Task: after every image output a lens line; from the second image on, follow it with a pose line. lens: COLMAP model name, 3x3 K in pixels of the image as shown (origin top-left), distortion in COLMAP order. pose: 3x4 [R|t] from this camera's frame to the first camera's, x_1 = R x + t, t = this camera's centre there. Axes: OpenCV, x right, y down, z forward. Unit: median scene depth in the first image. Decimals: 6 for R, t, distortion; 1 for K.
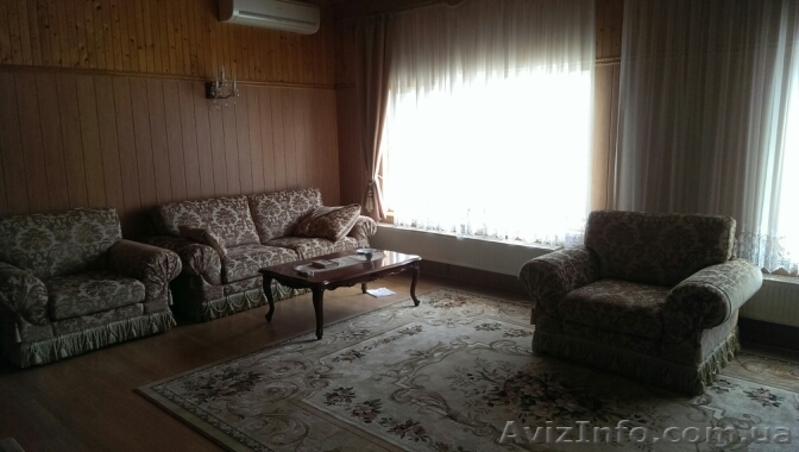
lens RADIAL K [[579.9, 0, 401.6], [0, 579.9, 230.6], [0, 0, 1]] dist [0.072030, -0.119508]
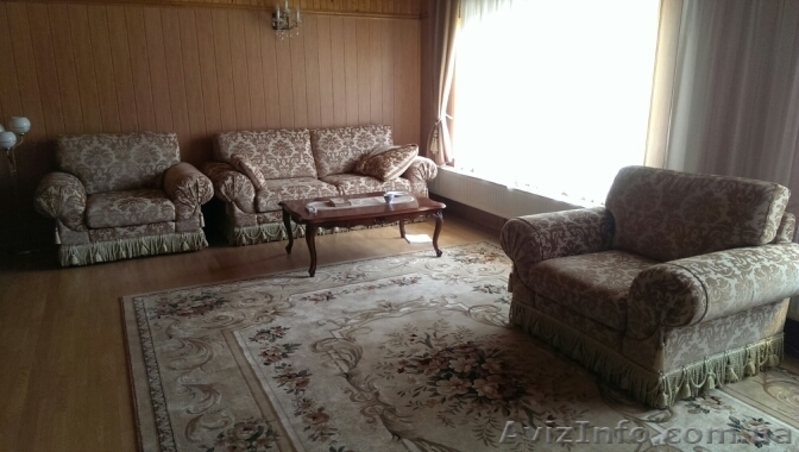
lens RADIAL K [[579.9, 0, 401.6], [0, 579.9, 230.6], [0, 0, 1]] dist [0.072030, -0.119508]
pose [[0.935870, 0.107118, -0.335669, 0.327851], [-0.074333, 0.991250, 0.109080, -0.010449], [0.344417, -0.077134, 0.935643, 0.134971]]
